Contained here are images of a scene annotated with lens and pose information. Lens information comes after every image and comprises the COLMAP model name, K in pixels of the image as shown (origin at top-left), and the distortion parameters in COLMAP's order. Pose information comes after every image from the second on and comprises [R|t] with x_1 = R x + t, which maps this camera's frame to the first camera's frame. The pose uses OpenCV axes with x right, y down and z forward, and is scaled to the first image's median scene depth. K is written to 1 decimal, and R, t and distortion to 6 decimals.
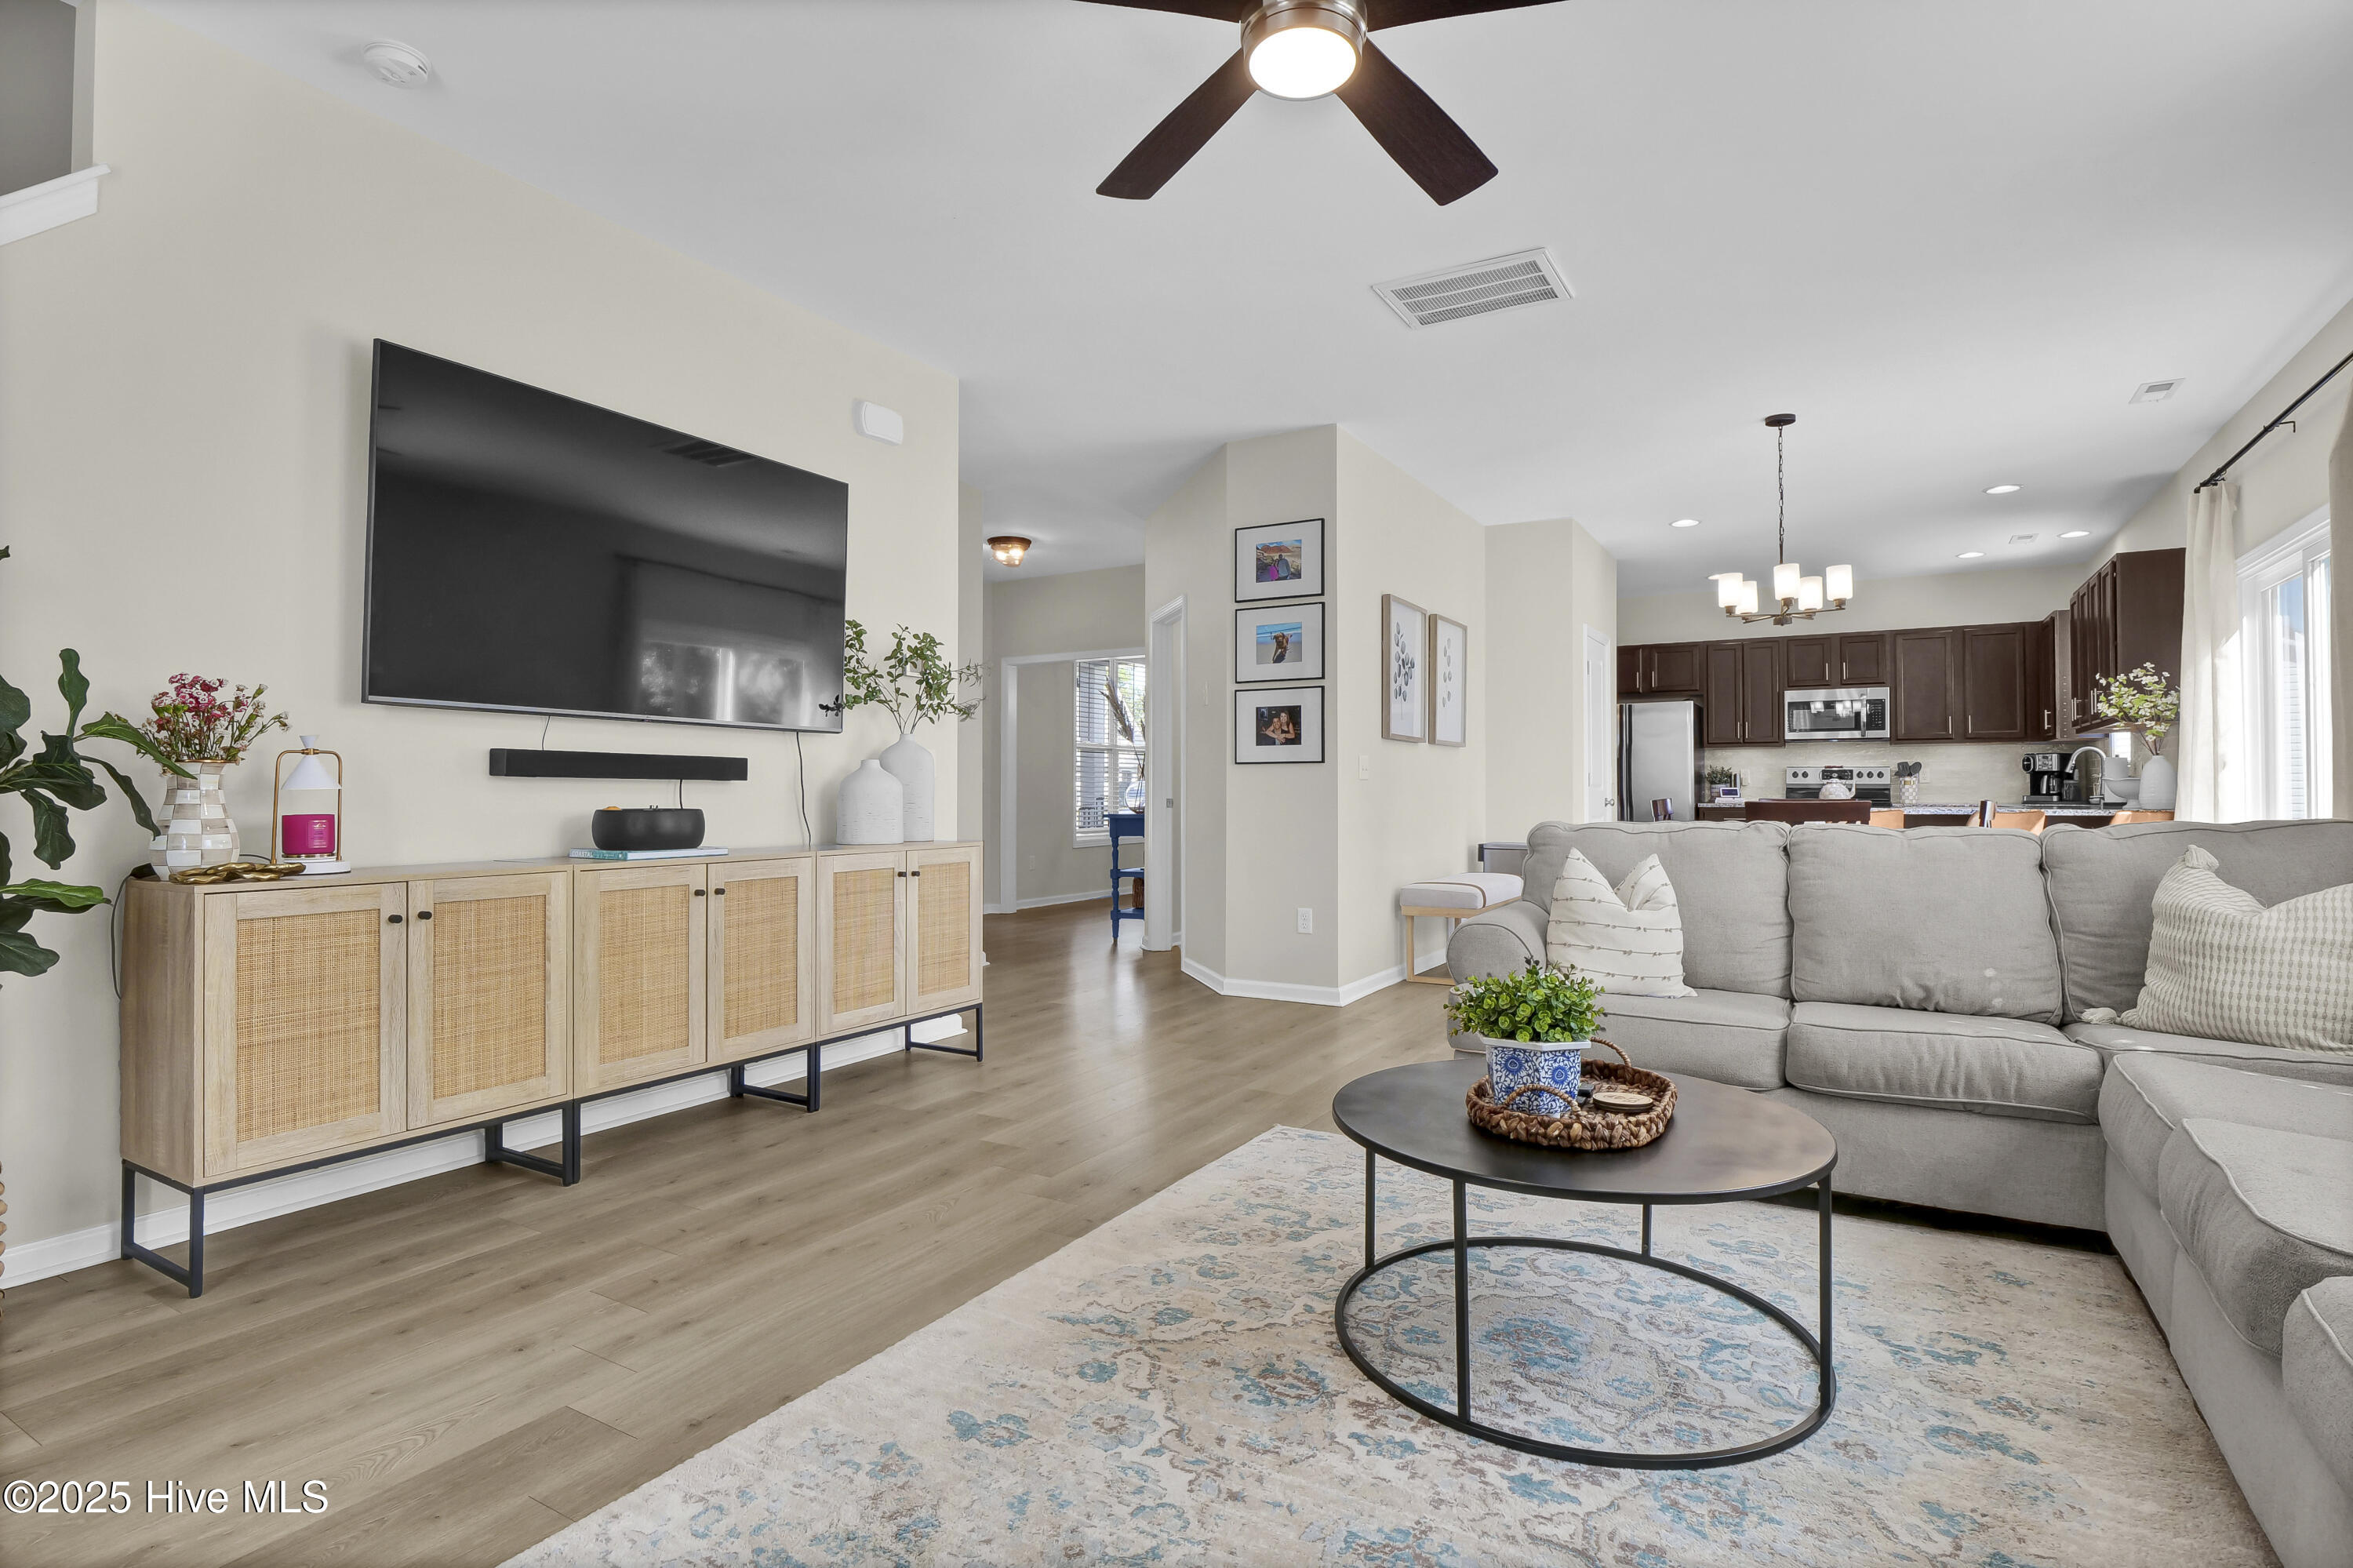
lens RADIAL K [[1169.2, 0, 1167.5], [0, 1169.2, 776.1], [0, 0, 1]] dist [-0.014733, -0.001500]
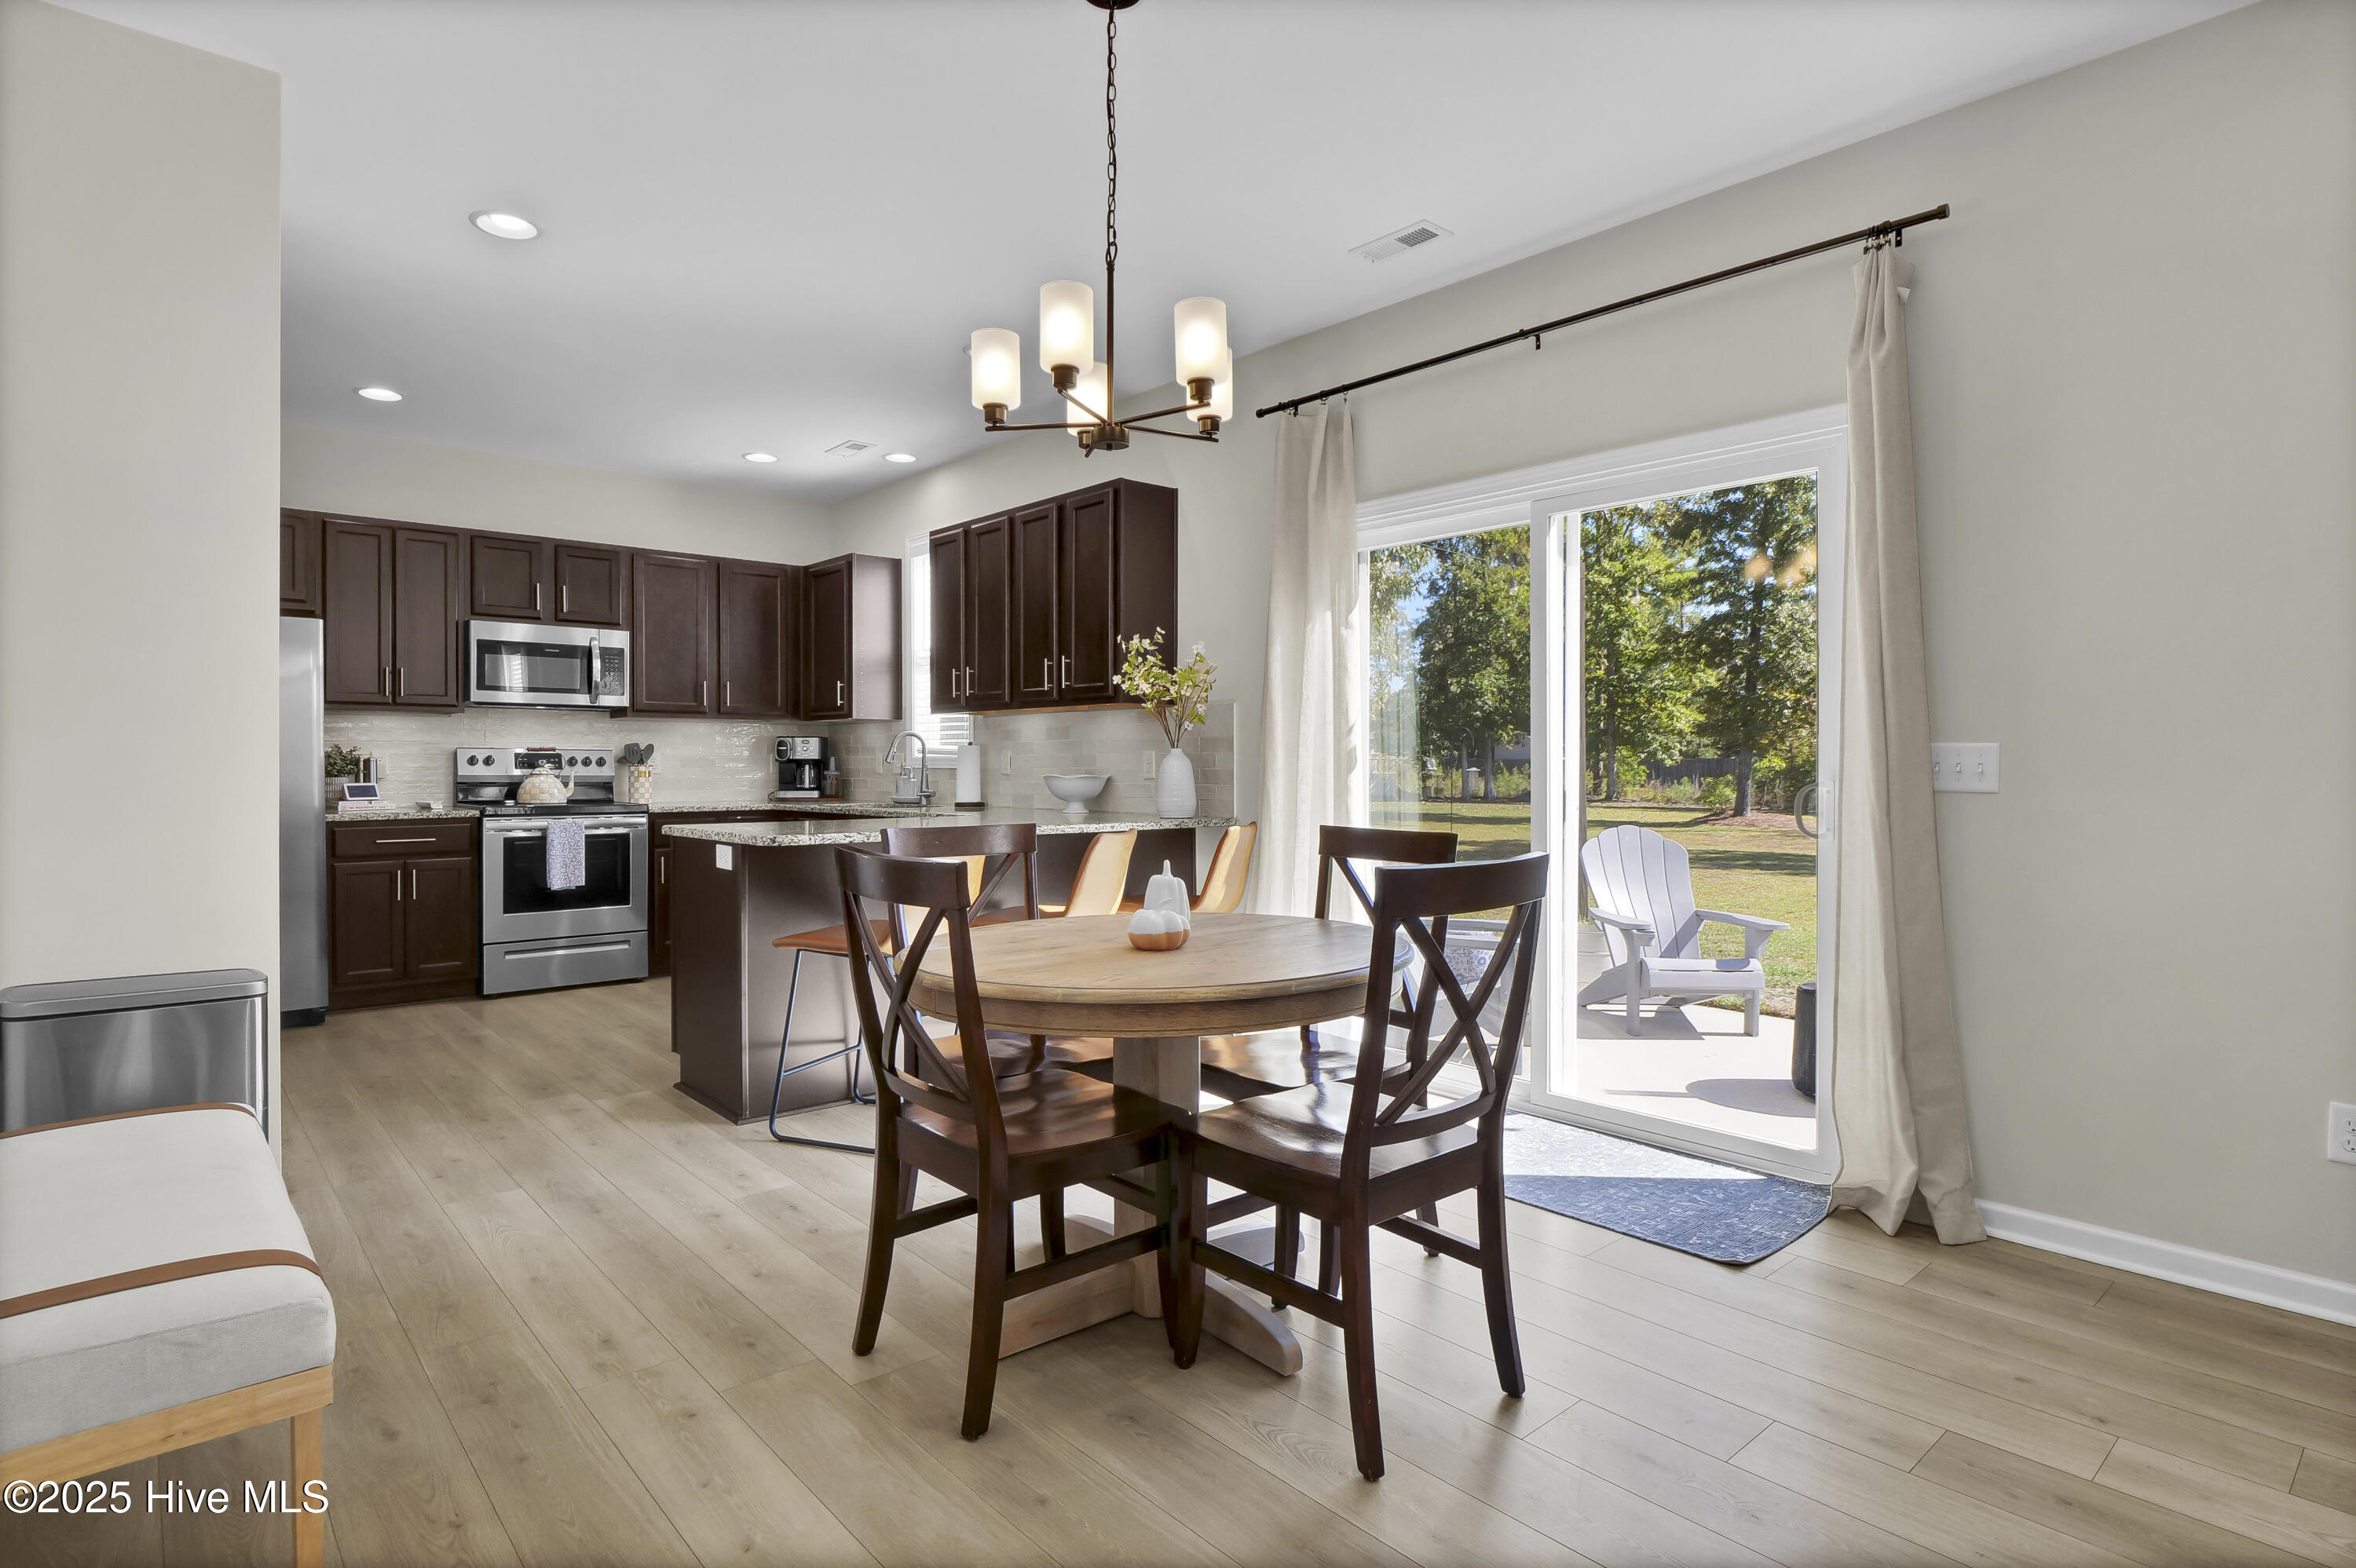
lens RADIAL K [[1210.9, 0, 1183.1], [0, 1210.9, 774.5], [0, 0, 1]] dist [-0.011874, 0.001915]
pose [[0.299572, -0.006819, 0.954049, 0.169261], [-0.012922, 0.999854, 0.011205, -0.019255], [-0.953986, -0.015685, 0.299440, 1.506915]]
